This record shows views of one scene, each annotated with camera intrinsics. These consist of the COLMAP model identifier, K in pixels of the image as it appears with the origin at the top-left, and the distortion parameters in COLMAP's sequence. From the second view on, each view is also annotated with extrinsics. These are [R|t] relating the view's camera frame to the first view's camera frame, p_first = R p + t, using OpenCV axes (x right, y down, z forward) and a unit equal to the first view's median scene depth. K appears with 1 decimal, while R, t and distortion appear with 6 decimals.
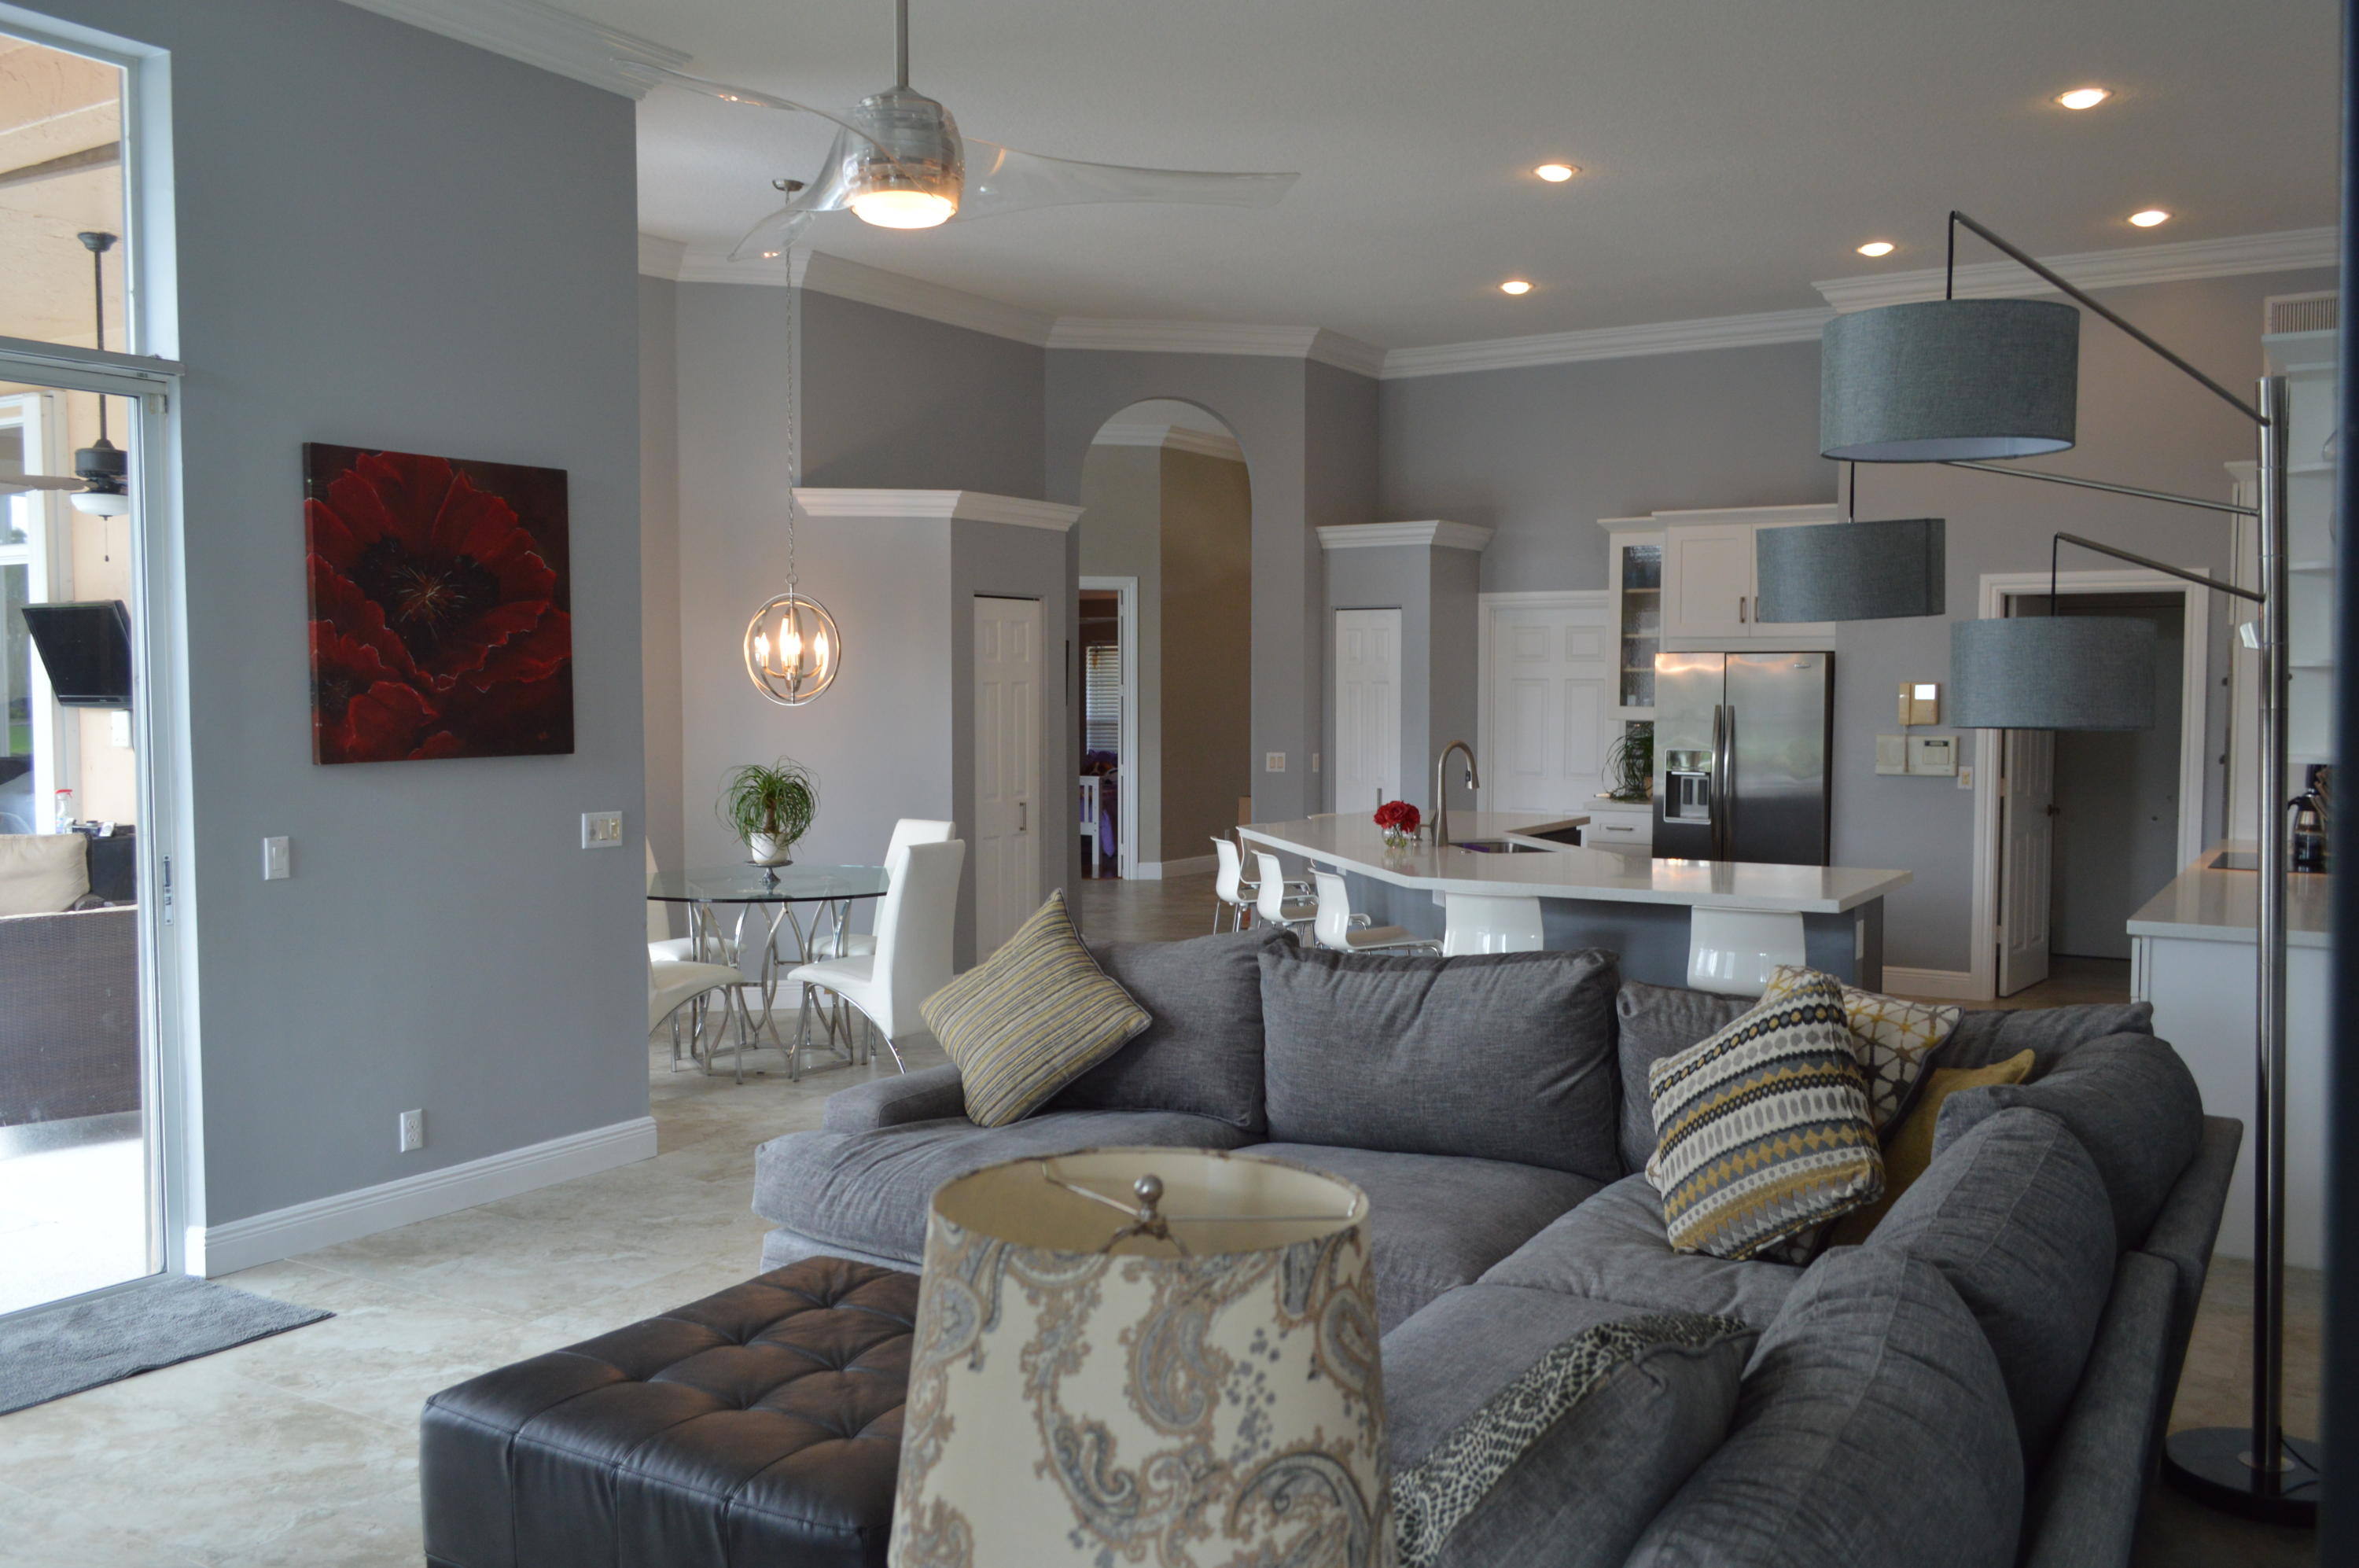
lens RADIAL K [[1949.2, 0, 1179.4], [0, 1949.2, 782.1], [0, 0, 1]] dist [-0.003427, 0.010218]
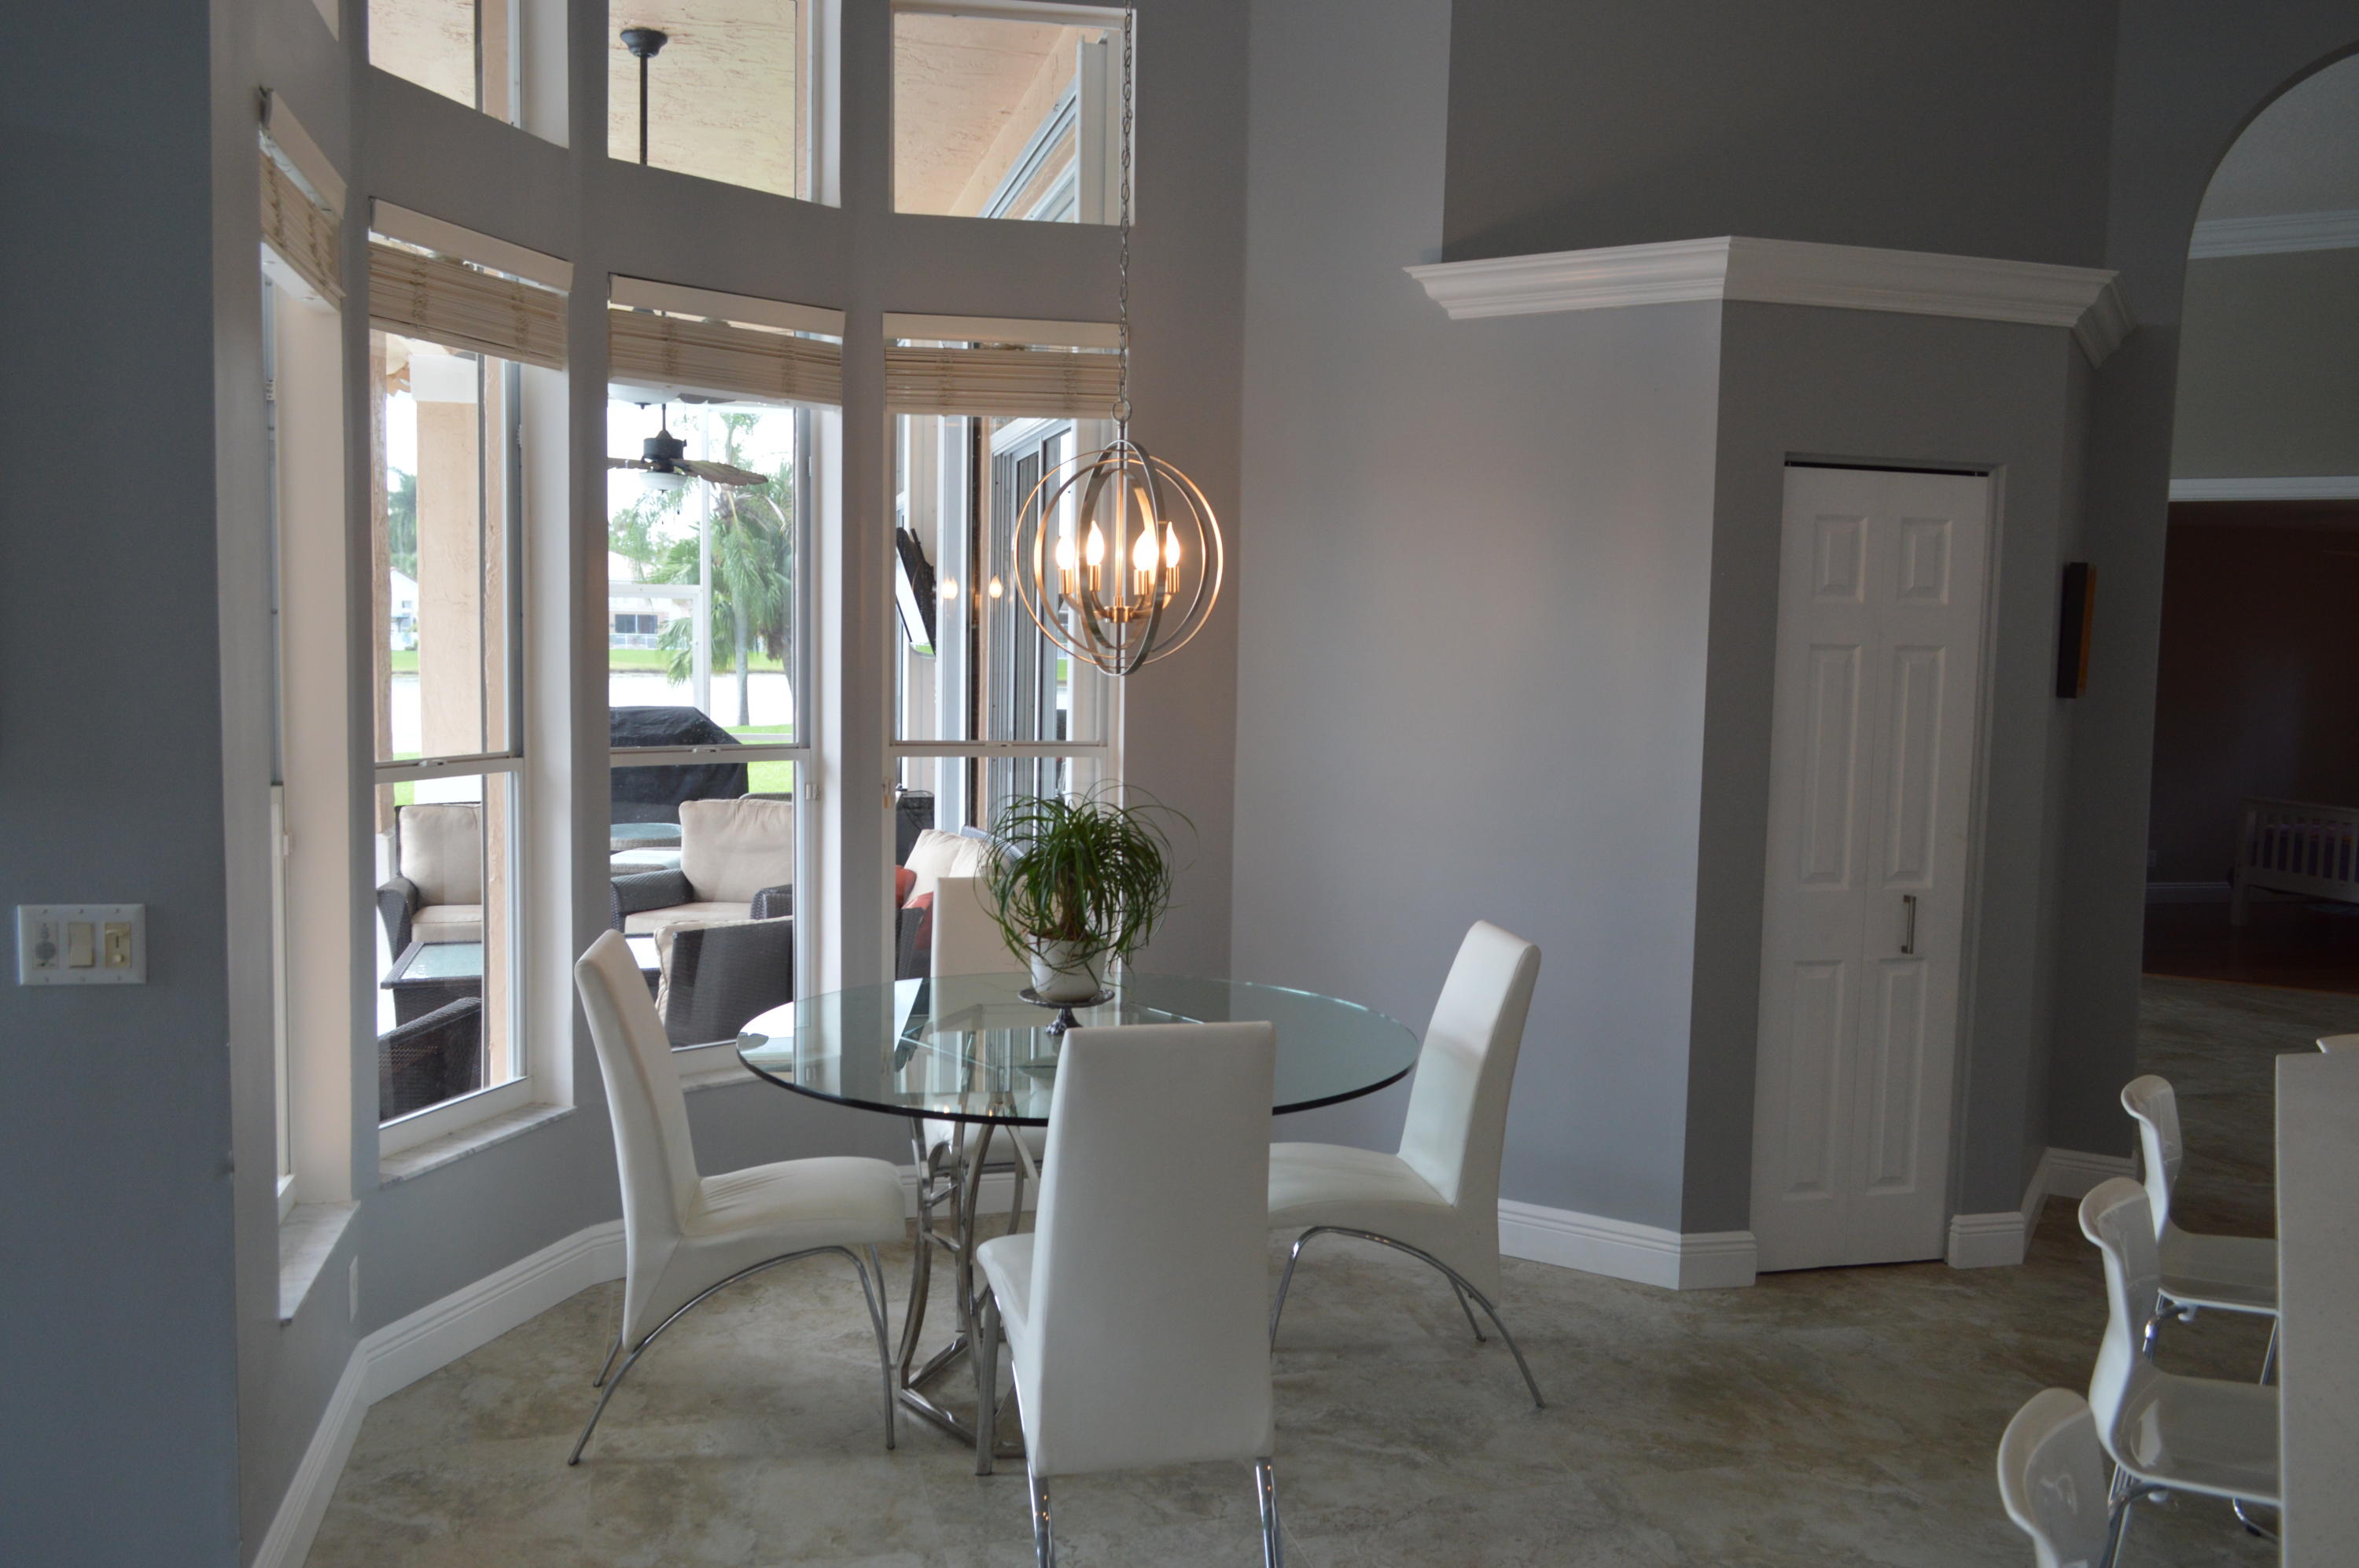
lens RADIAL K [[1863.0, 0, 1180.9], [0, 1863.0, 796.6], [0, 0, 1]] dist [-0.012943, 0.005479]
pose [[0.723962, 0.074512, -0.685804, 0.106527], [-0.055637, 0.997218, 0.049615, -0.027597], [0.687592, 0.002237, 0.726094, 0.555826]]
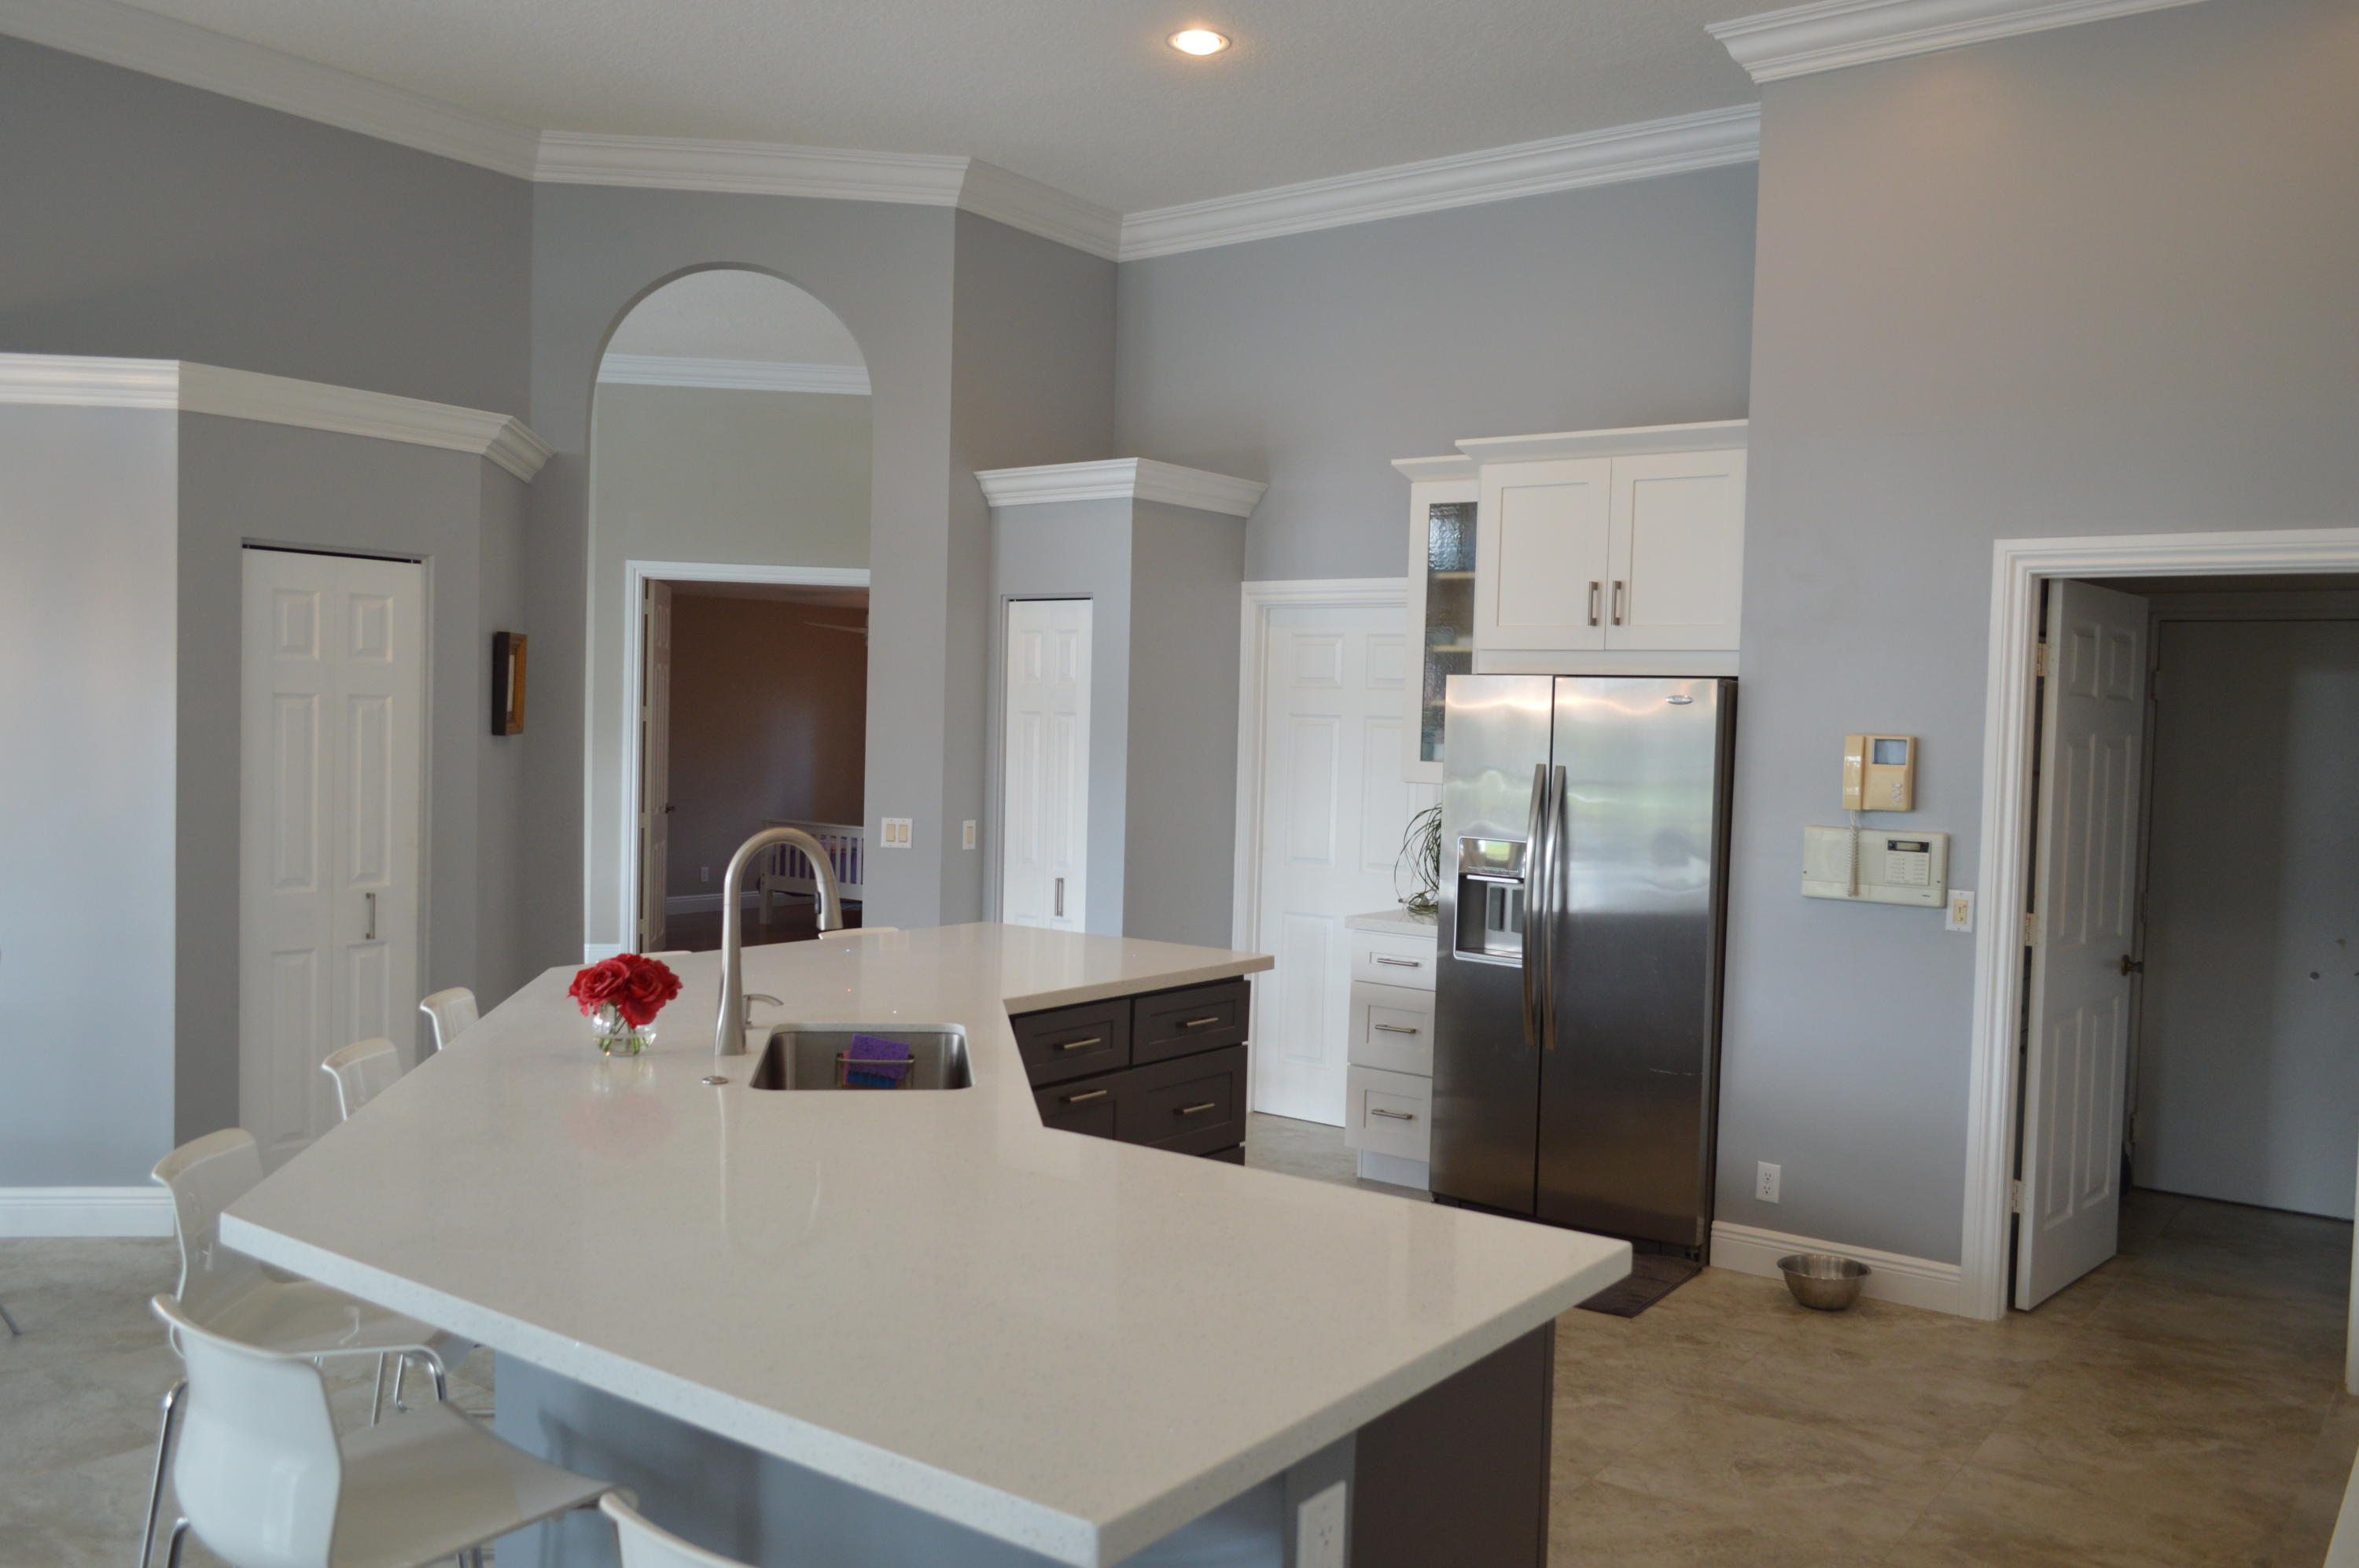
lens RADIAL K [[1863.0, 0, 1174.7], [0, 1863.0, 789.5], [0, 0, 1]] dist [-0.012943, 0.005479]
pose [[0.995866, 0.029366, -0.085956, 0.225421], [-0.030470, 0.999469, -0.011570, -0.023380], [0.085571, 0.014141, 0.996232, 0.455416]]
